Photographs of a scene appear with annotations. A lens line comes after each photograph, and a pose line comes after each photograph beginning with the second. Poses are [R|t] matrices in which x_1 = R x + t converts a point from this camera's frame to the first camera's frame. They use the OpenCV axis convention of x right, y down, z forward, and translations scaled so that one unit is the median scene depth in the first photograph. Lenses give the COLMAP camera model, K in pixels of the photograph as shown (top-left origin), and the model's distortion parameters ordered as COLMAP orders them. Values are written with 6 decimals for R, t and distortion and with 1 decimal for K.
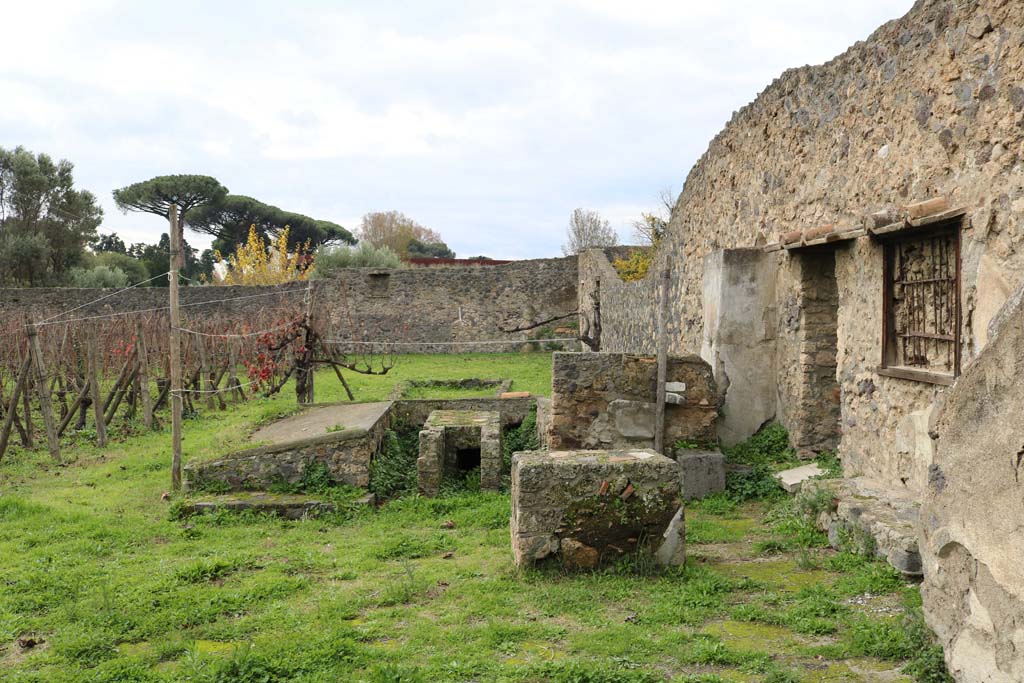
lens RADIAL K [[842.9, 0, 512.0], [0, 842.9, 341.5], [0, 0, 1]] dist [-0.137939, 0.104224]
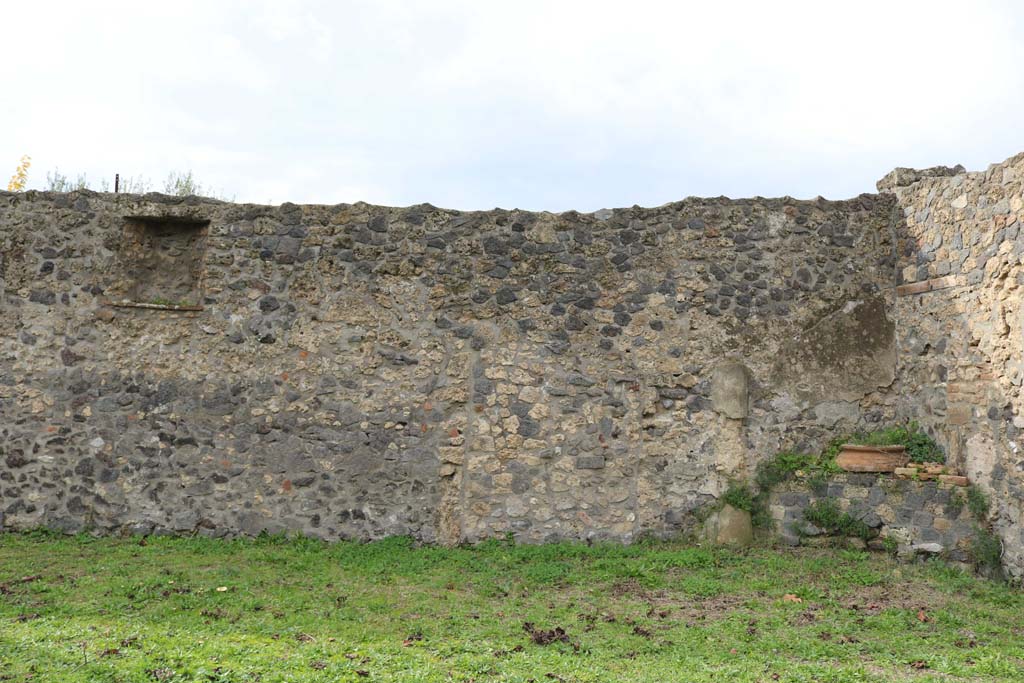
lens RADIAL K [[846.6, 0, 512.0], [0, 846.6, 341.5], [0, 0, 1]] dist [-0.148577, 0.104350]
pose [[0.996300, 0.039825, 0.076155, -0.258160], [-0.032339, 0.994746, -0.097129, -0.079773], [-0.079623, 0.094307, 0.992354, 2.713982]]
